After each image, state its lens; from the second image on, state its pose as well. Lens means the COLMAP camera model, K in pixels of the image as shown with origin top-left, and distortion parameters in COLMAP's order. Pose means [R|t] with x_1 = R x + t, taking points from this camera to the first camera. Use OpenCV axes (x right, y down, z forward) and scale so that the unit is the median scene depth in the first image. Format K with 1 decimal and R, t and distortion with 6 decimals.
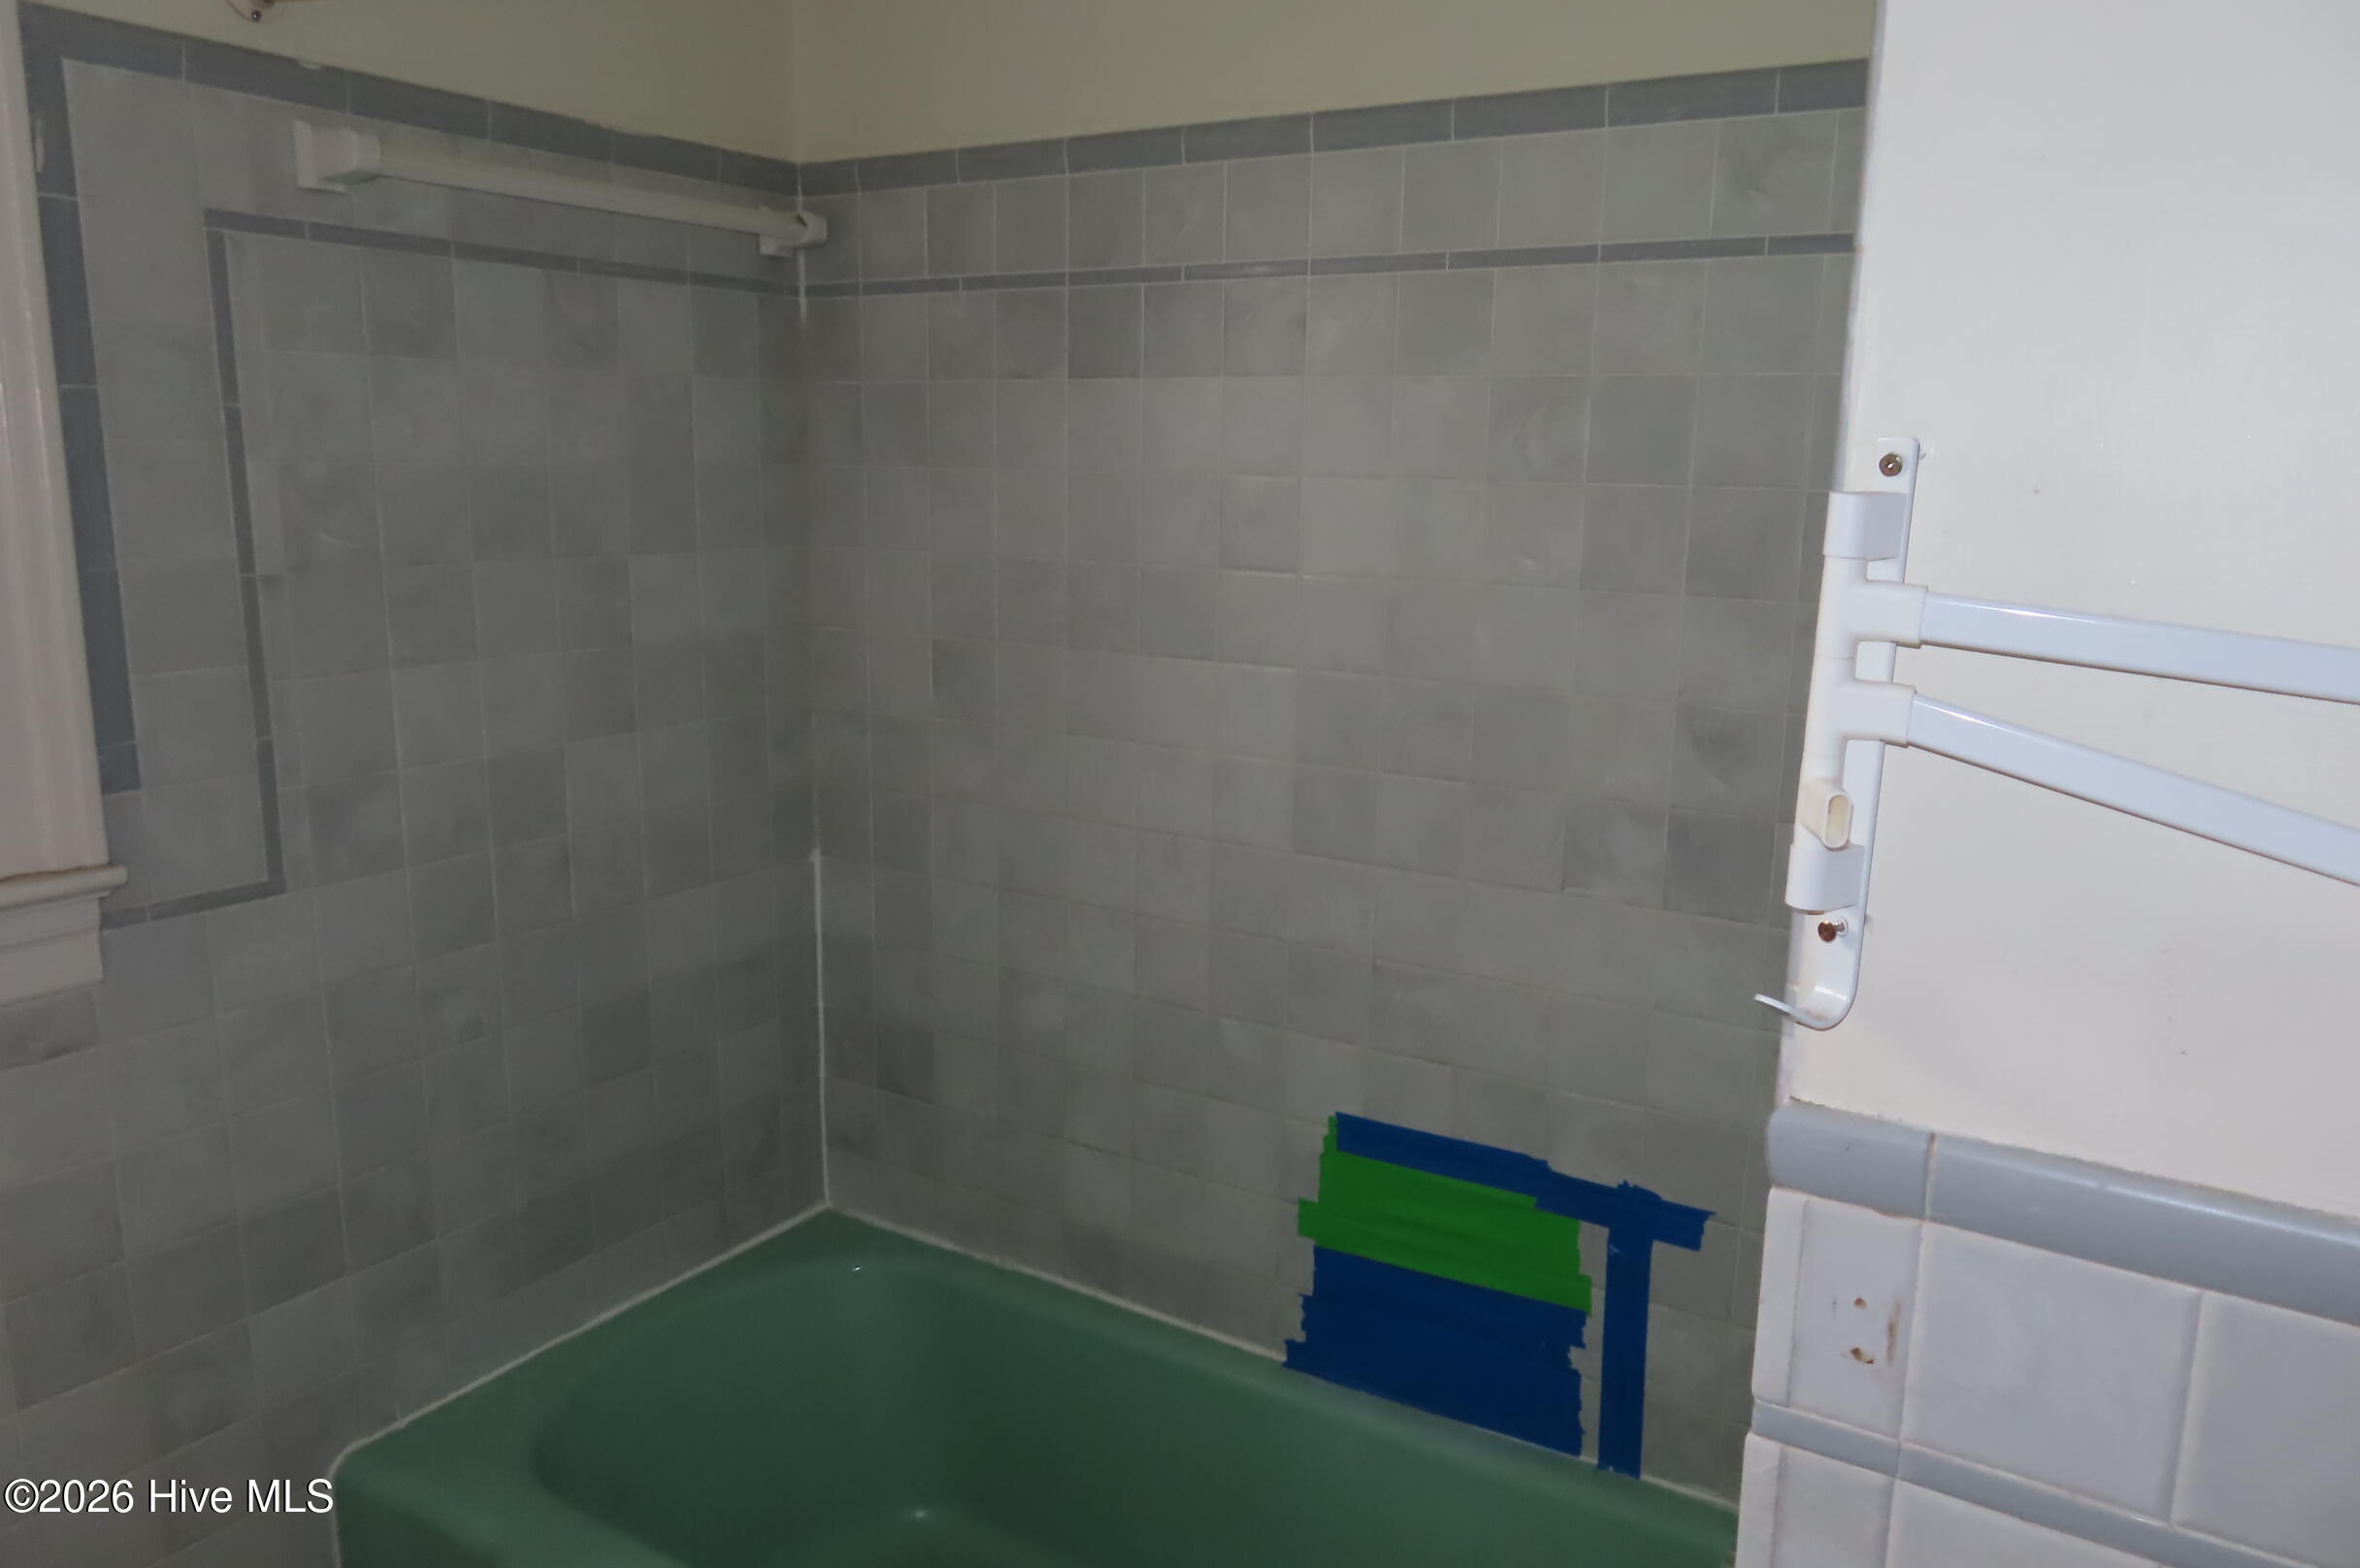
lens RADIAL K [[1684.7, 0, 1176.6], [0, 1684.7, 785.8], [0, 0, 1]] dist [-0.015709, 0.000219]
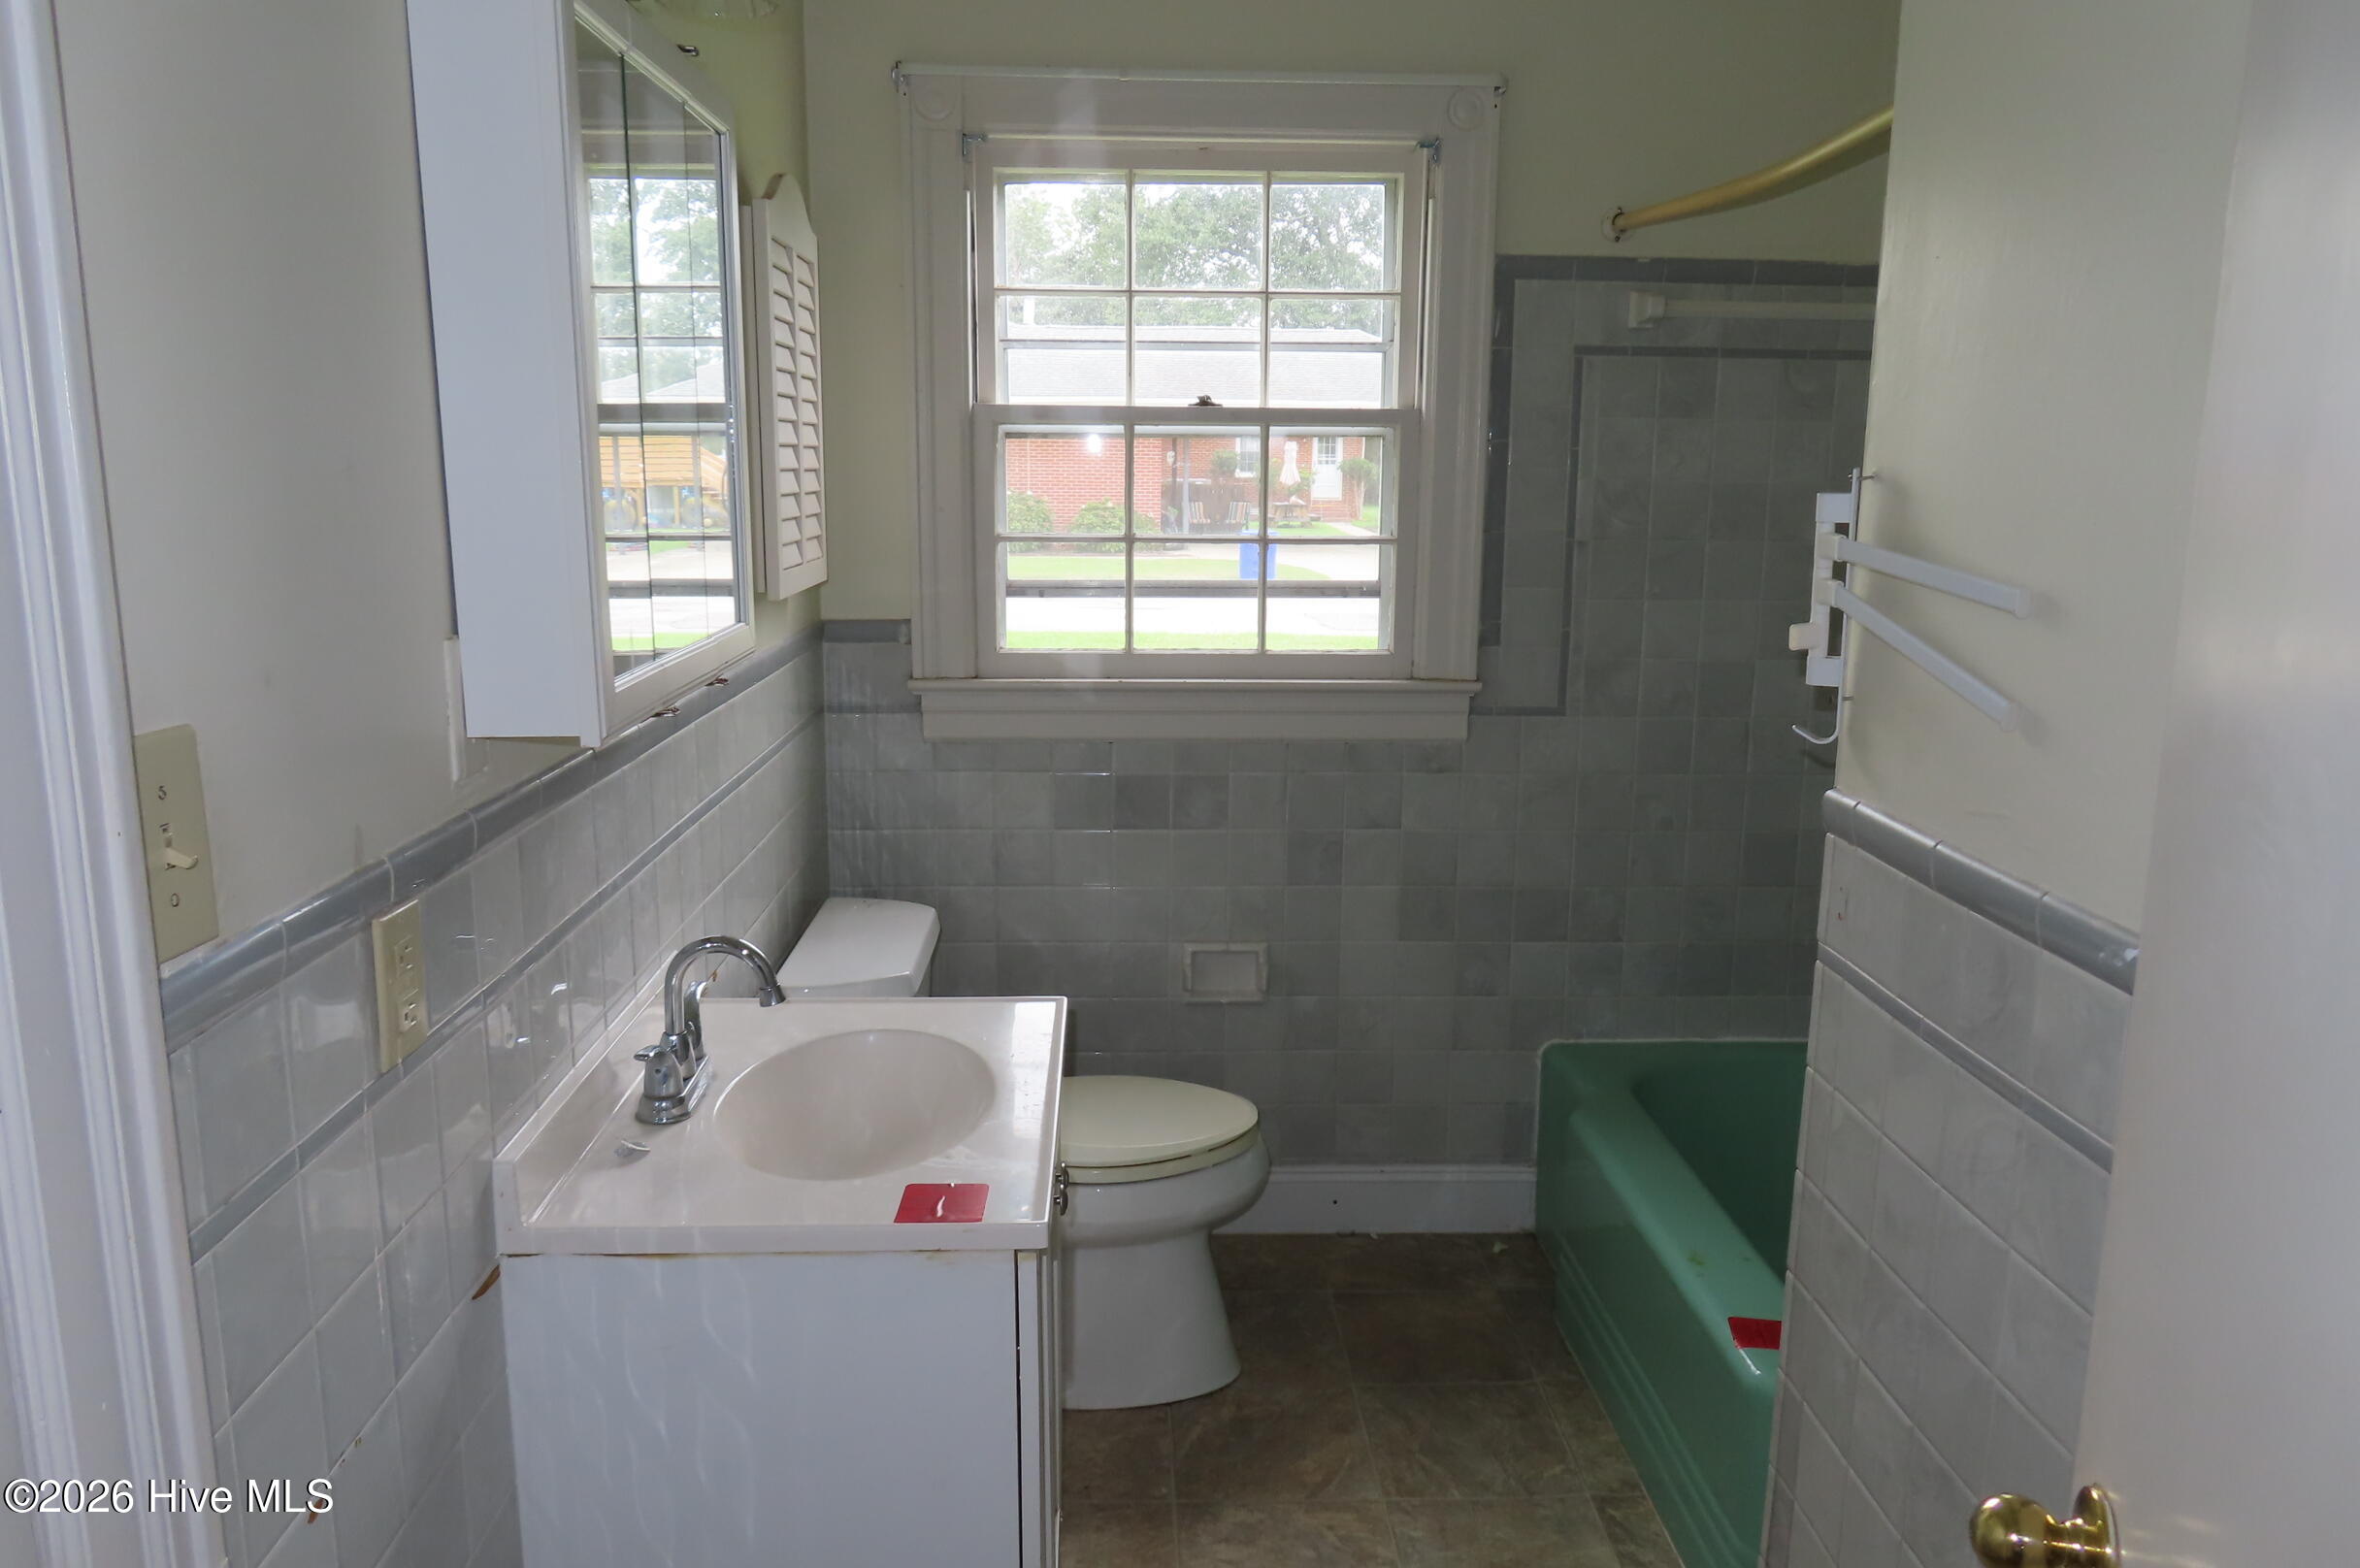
lens RADIAL K [[1684.7, 0, 1182.5], [0, 1684.7, 784.4], [0, 0, 1]] dist [-0.015709, 0.000219]
pose [[0.543425, 0.140700, -0.827583, 0.781215], [-0.160883, 0.985035, 0.061827, 0.093041], [0.823897, 0.099545, 0.557929, -0.359356]]
